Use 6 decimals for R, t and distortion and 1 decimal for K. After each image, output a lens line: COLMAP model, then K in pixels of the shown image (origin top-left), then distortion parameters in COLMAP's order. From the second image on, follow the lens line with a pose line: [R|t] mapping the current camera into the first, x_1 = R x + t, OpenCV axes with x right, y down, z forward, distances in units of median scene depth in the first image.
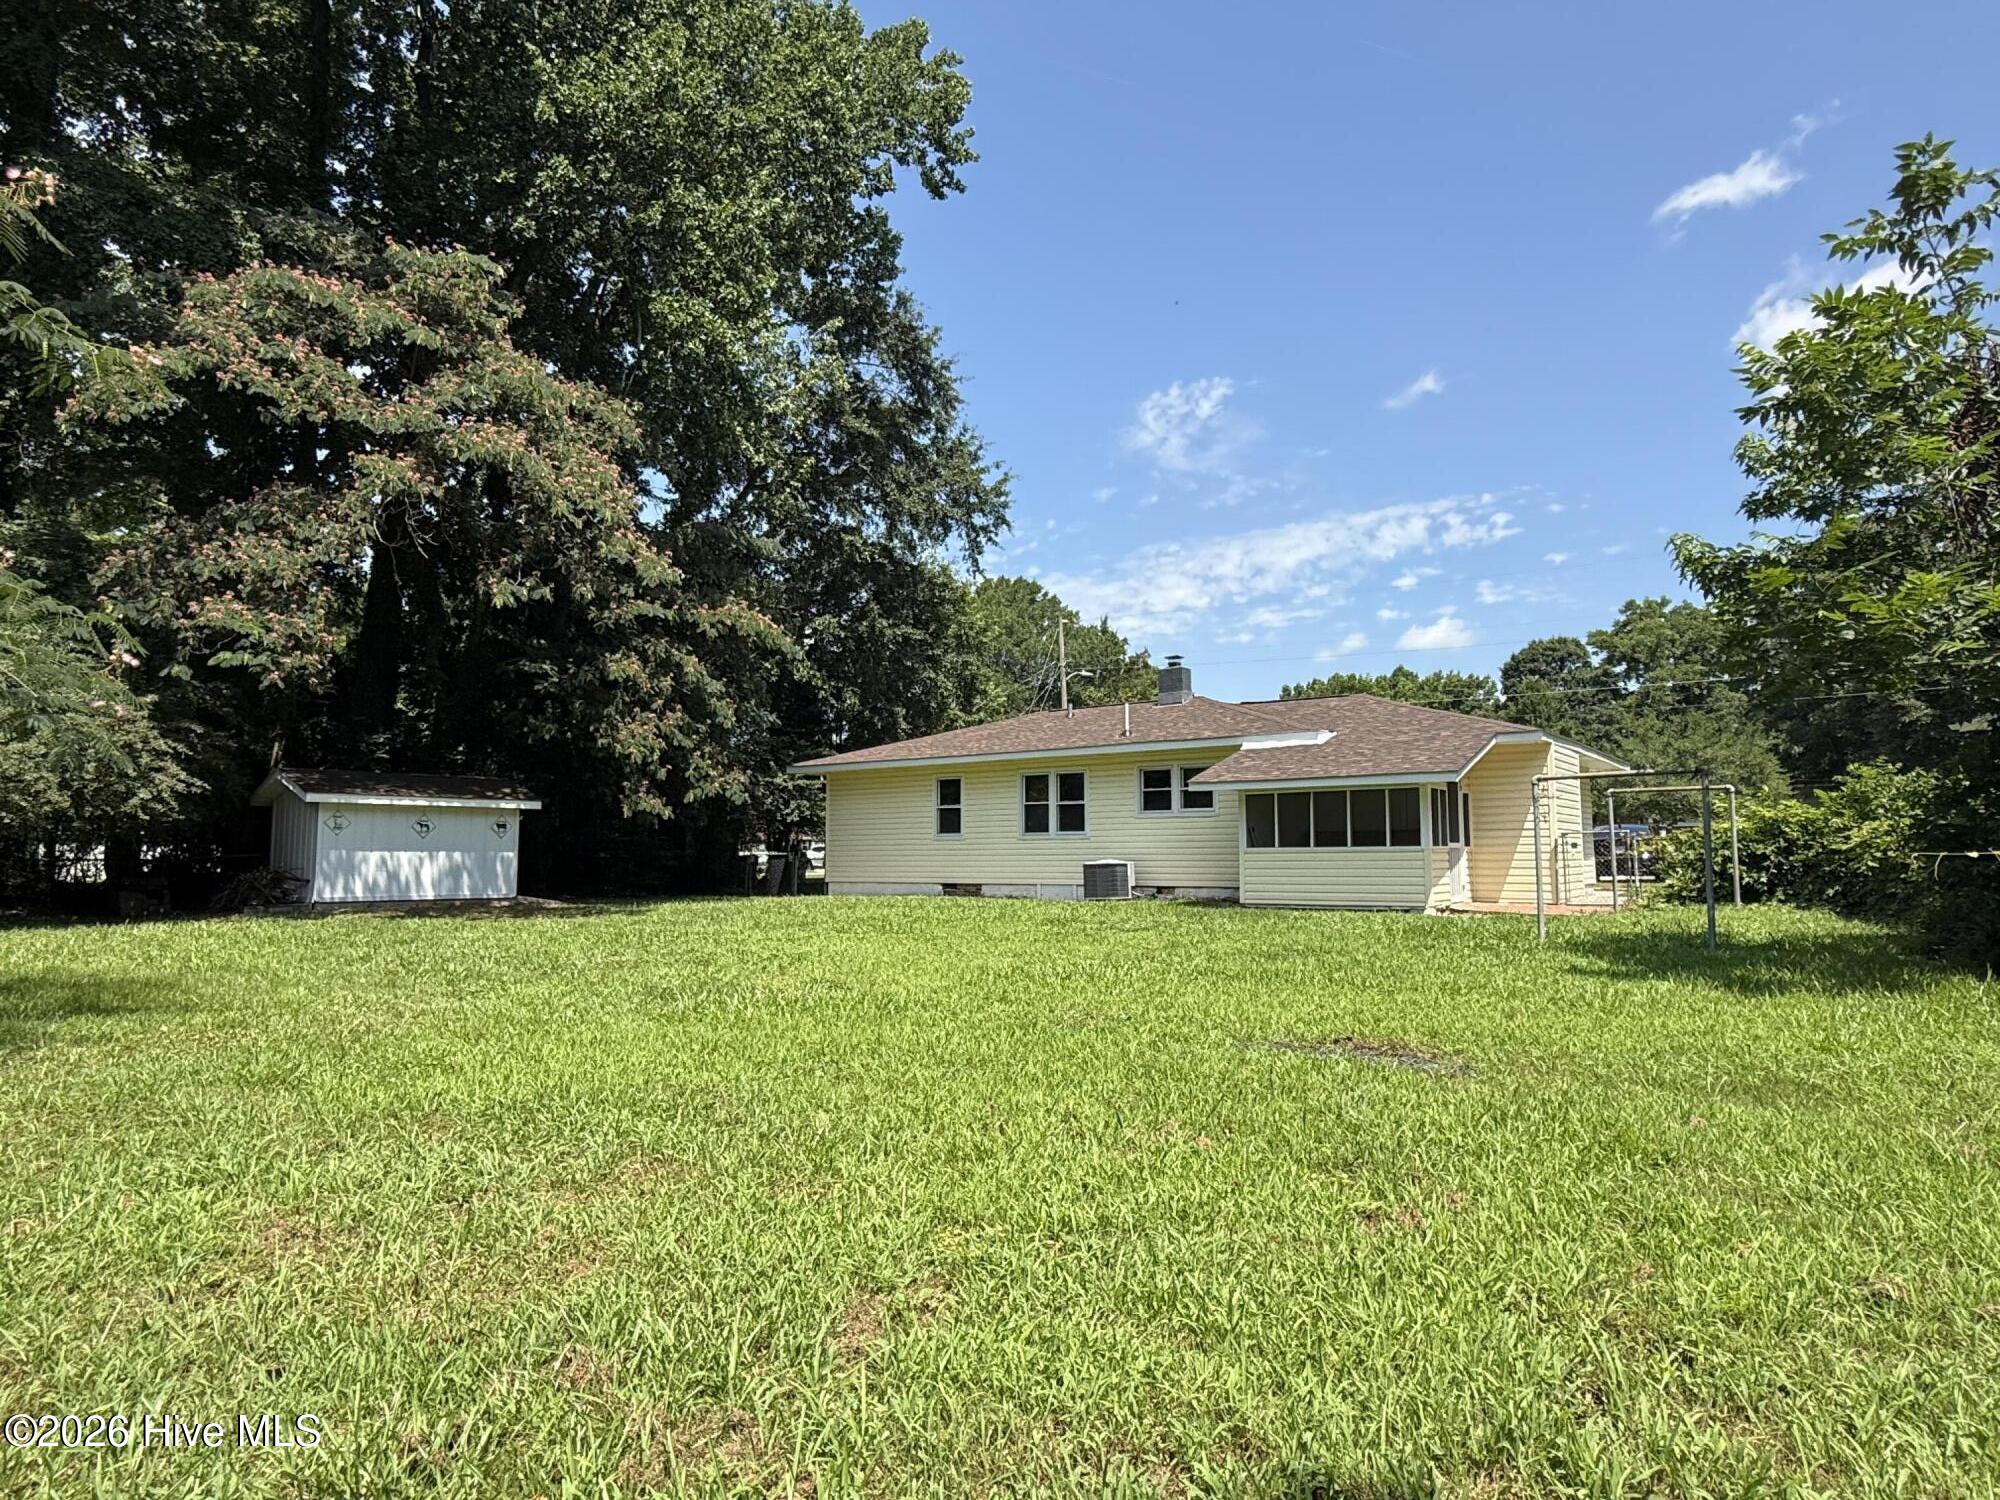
lens RADIAL K [[1151.0, 0, 985.9], [0, 1151.0, 744.0], [0, 0, 1]] dist [0.001181, 0.000790]
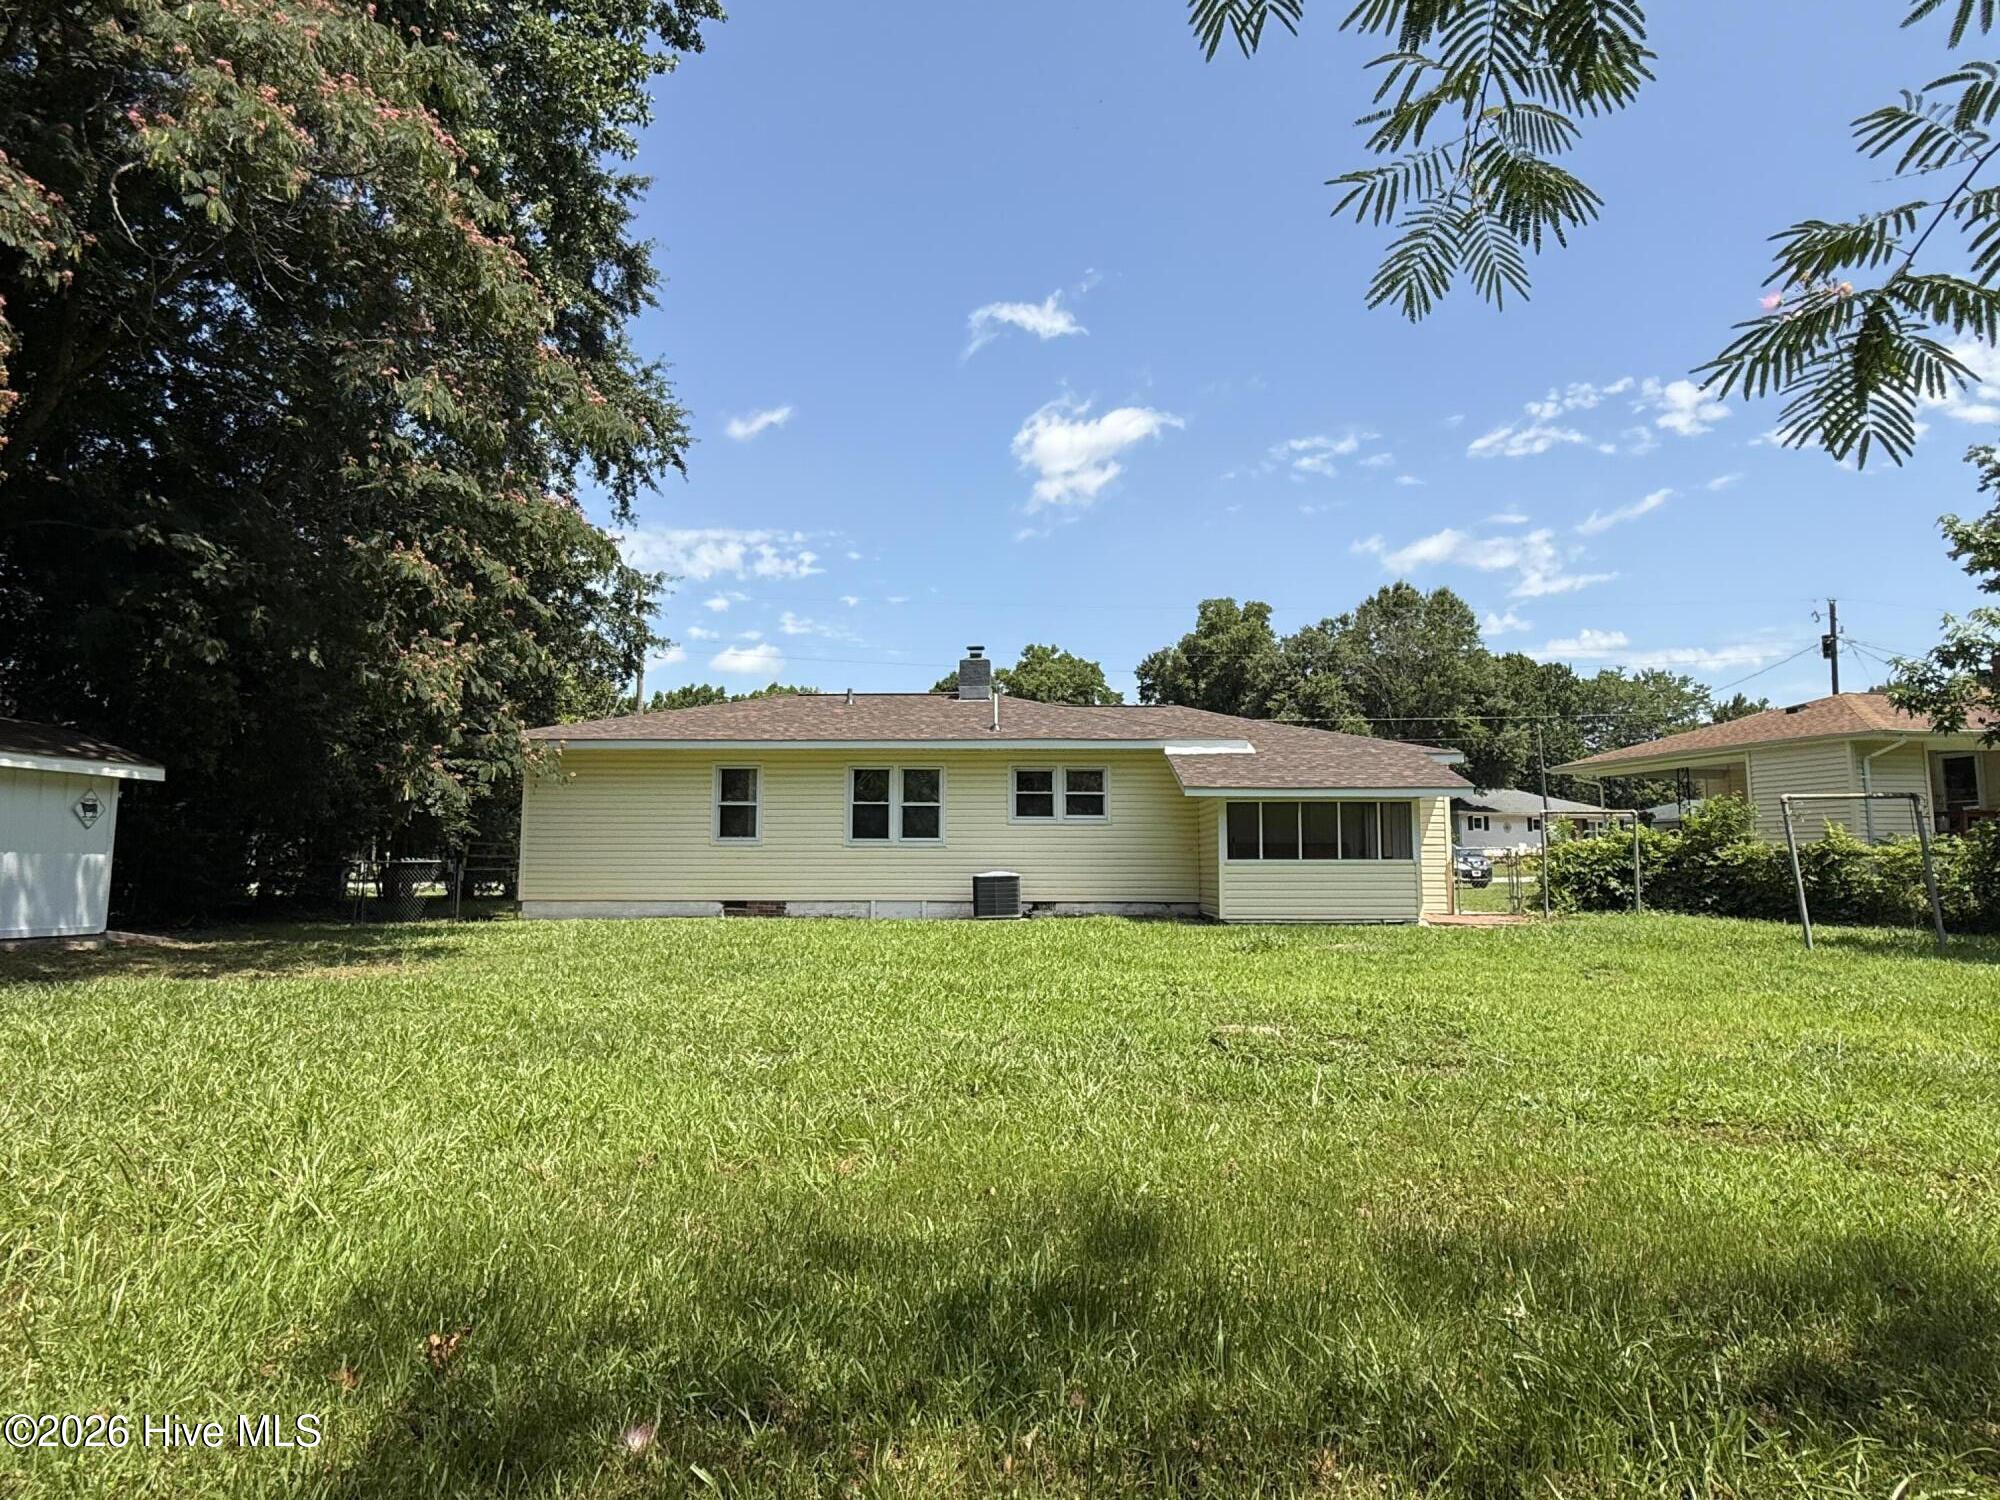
lens RADIAL K [[1151.0, 0, 985.9], [0, 1151.0, 744.0], [0, 0, 1]] dist [0.001181, 0.000790]
pose [[0.825325, 0.066141, 0.560770, -0.369670], [-0.060363, 0.997760, -0.028841, 0.029014], [-0.561422, -0.010046, 0.827469, 0.277538]]
